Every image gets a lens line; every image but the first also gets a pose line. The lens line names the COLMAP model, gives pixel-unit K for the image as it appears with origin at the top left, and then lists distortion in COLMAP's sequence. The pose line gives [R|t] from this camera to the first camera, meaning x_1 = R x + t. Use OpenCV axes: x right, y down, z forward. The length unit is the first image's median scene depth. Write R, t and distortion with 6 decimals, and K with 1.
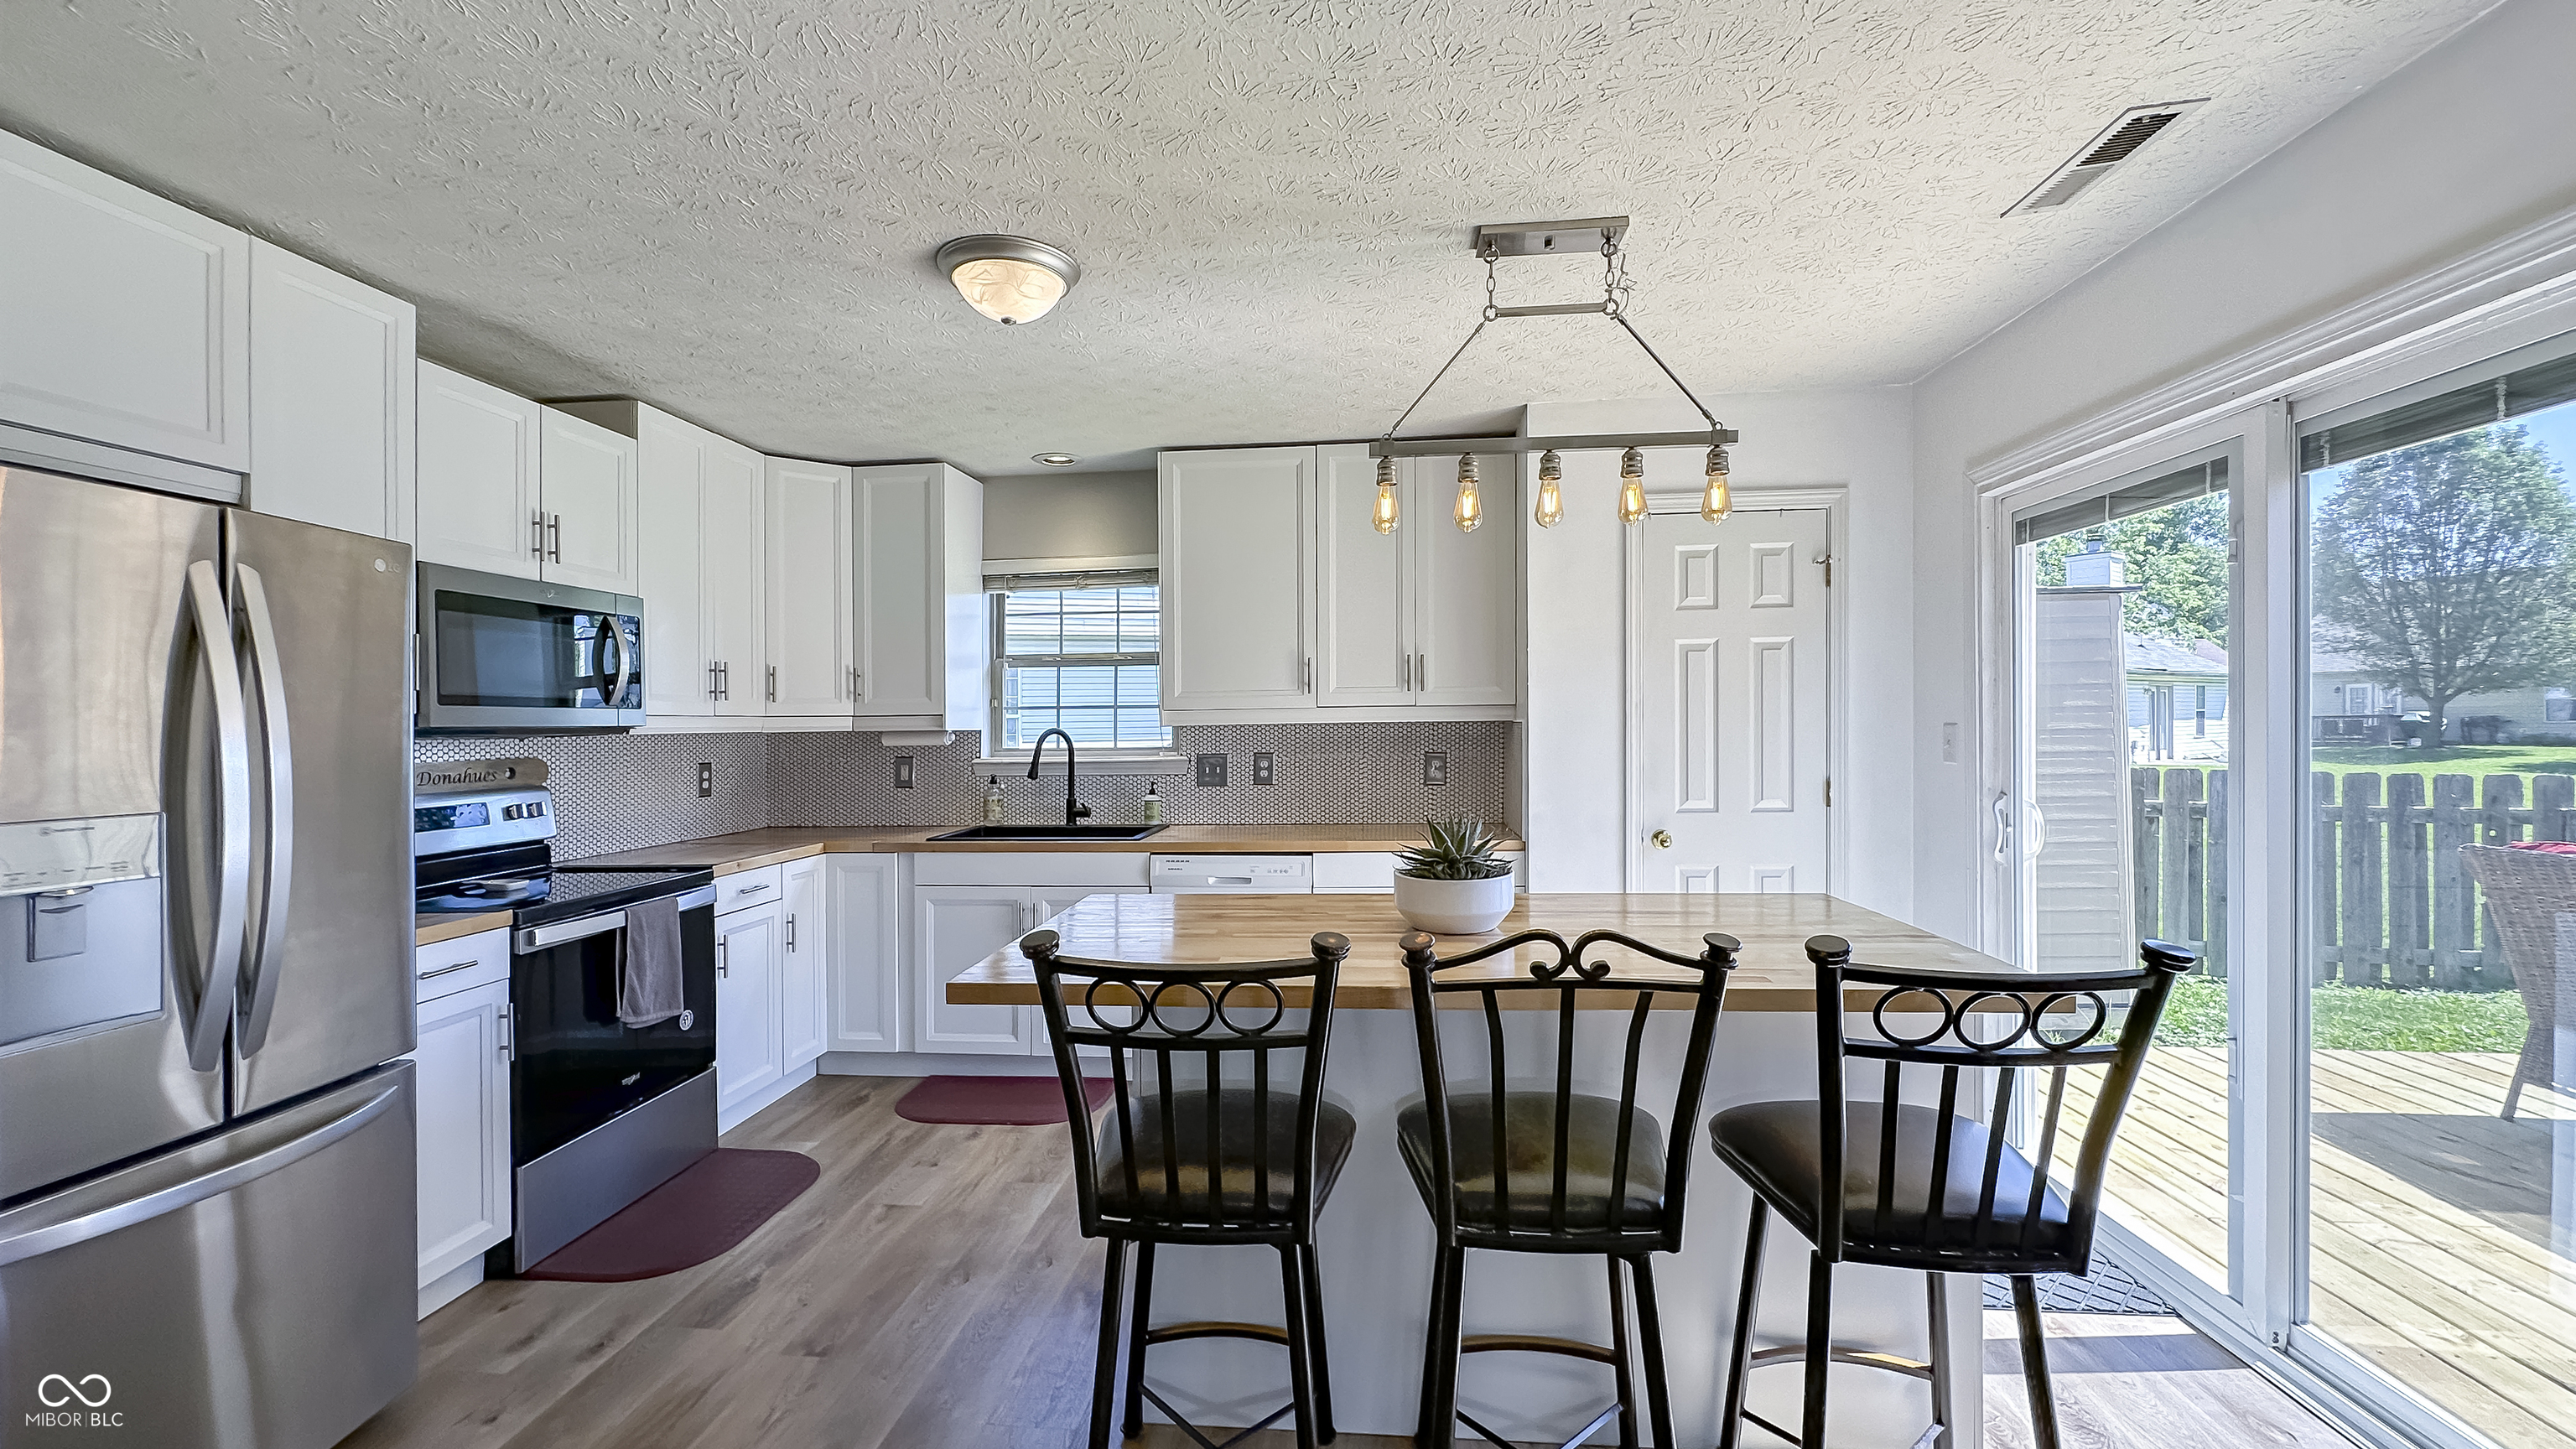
lens RADIAL K [[1027.7, 0, 1284.4], [0, 1027.7, 727.6], [0, 0, 1]] dist [-0.003058, -0.000366]
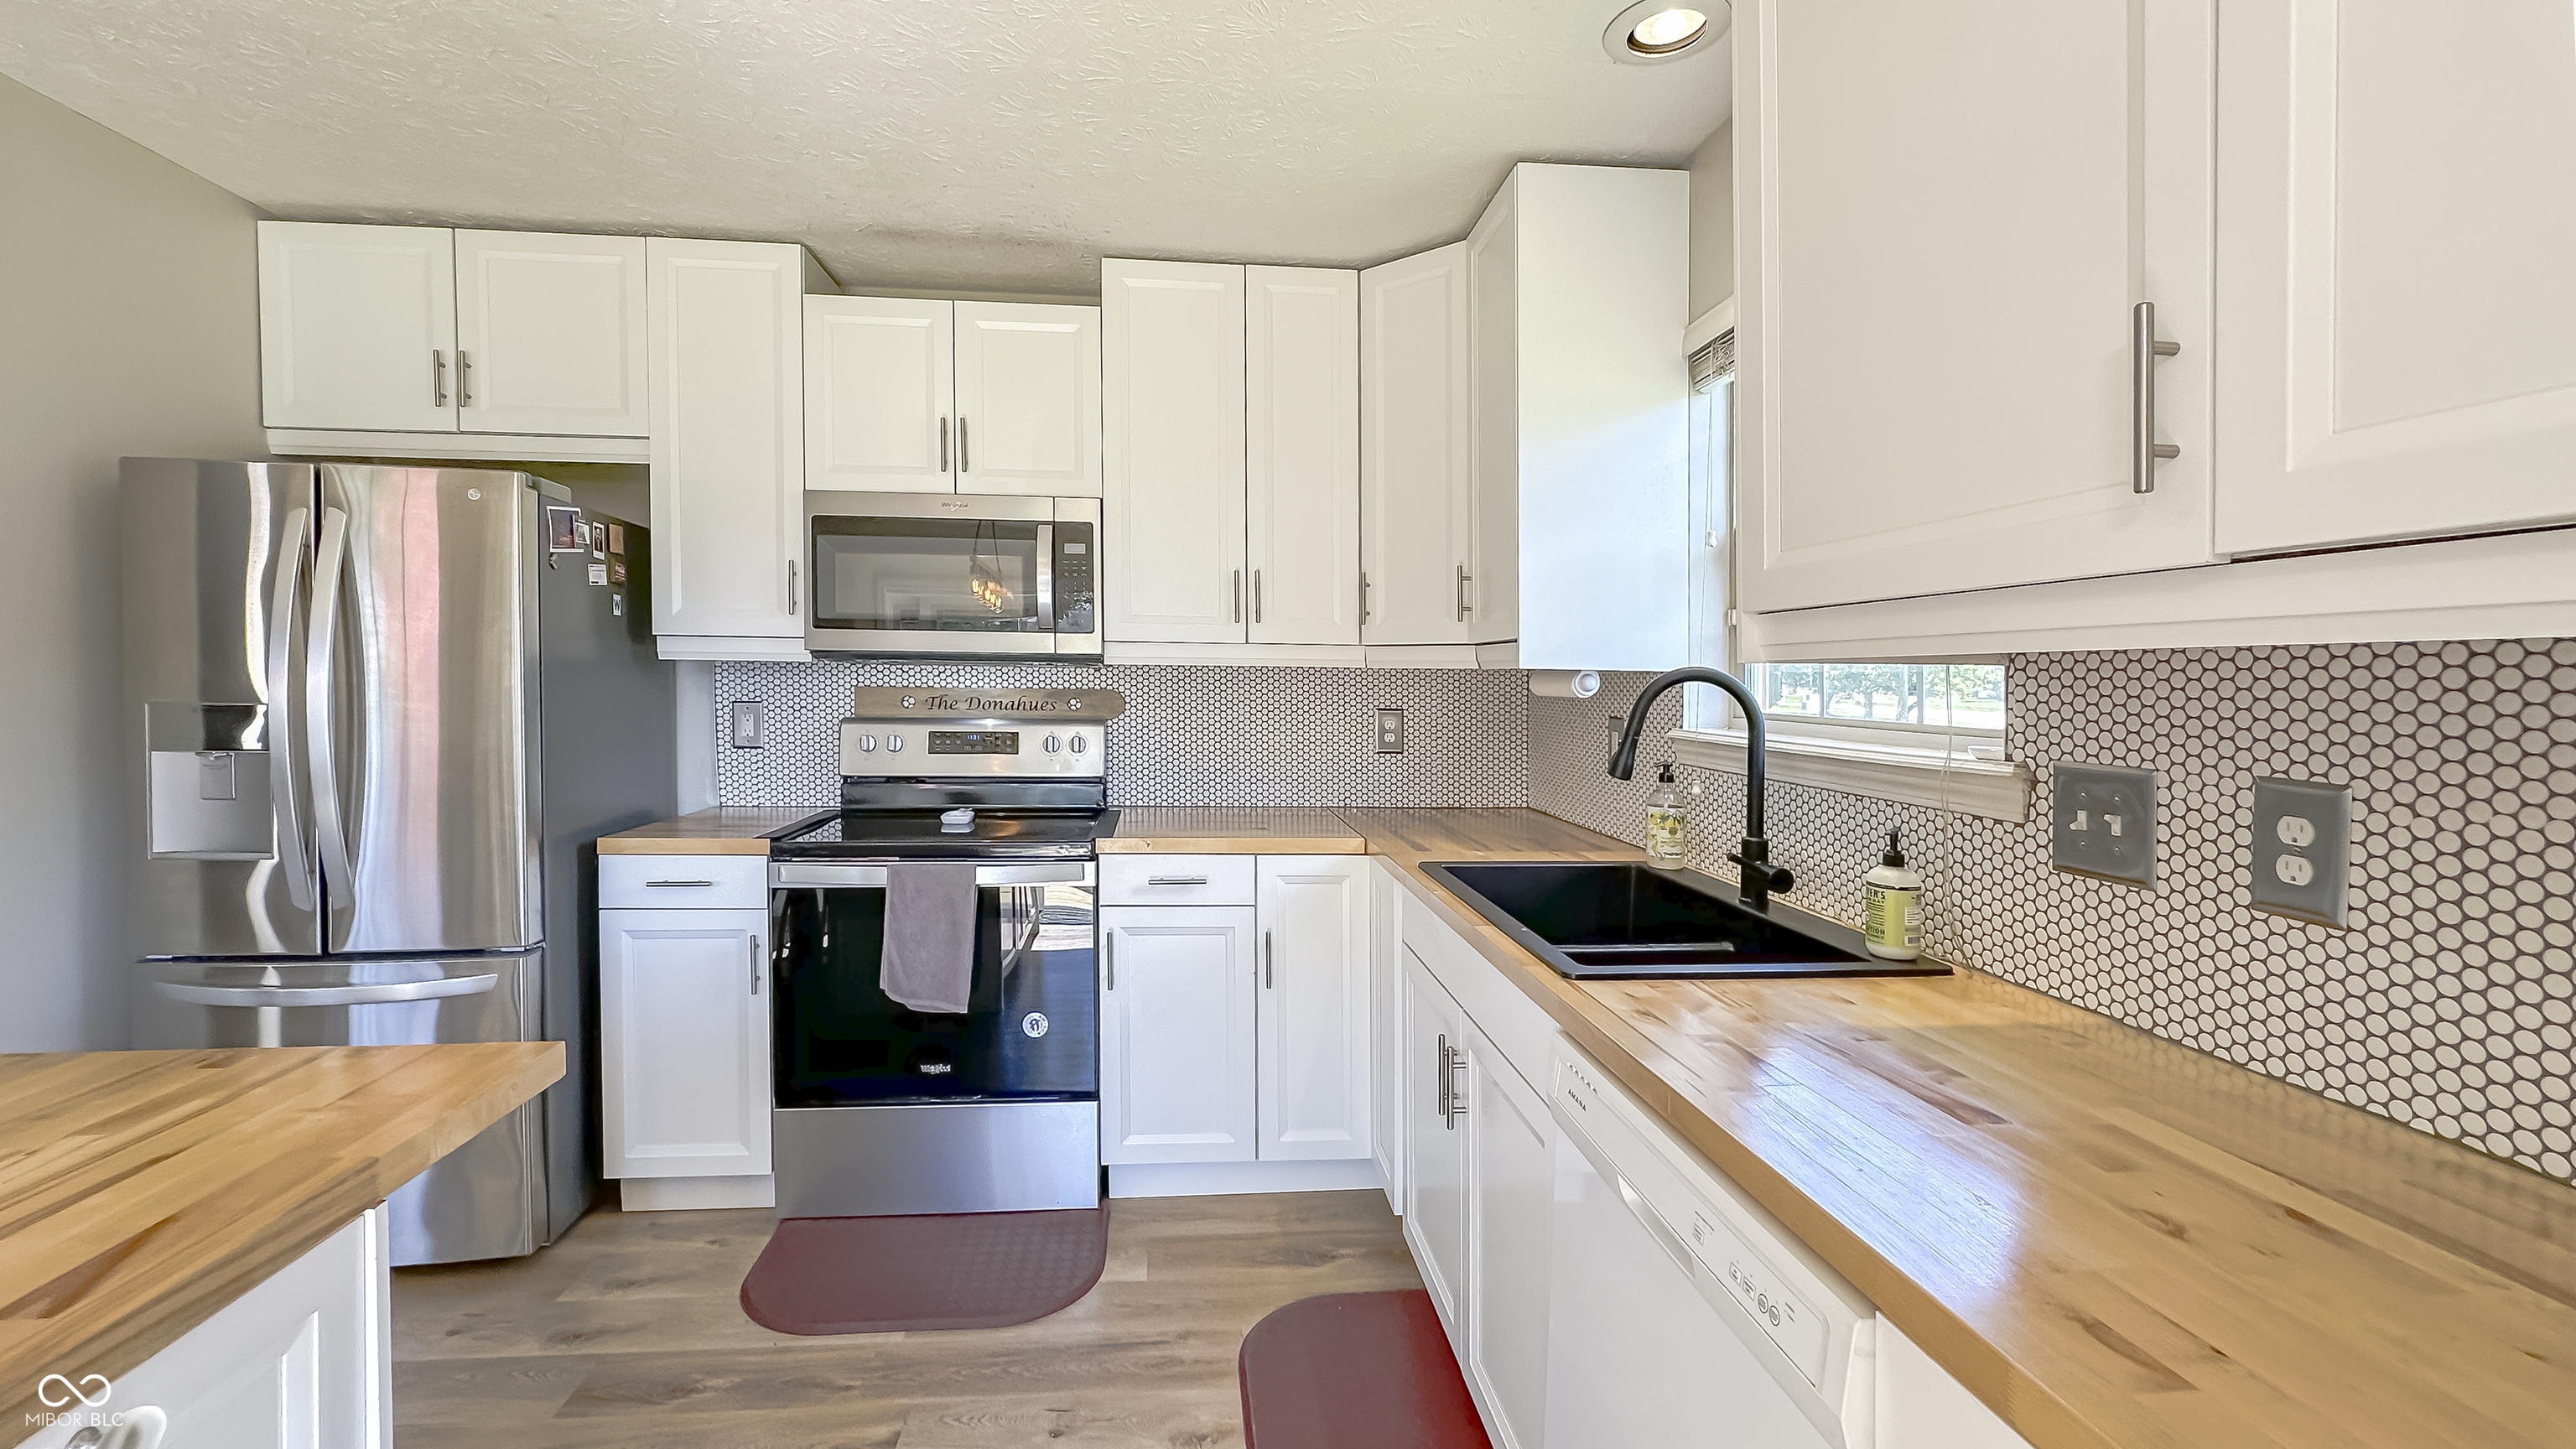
lens RADIAL K [[1054.7, 0, 1269.9], [0, 1054.7, 689.3], [0, 0, 1]] dist [-0.000733, 0.000205]
pose [[0.187871, 0.028258, -0.981787, 0.237432], [-0.019529, 0.999496, 0.025031, 0.003200], [0.981999, 0.014470, 0.188329, 1.011105]]
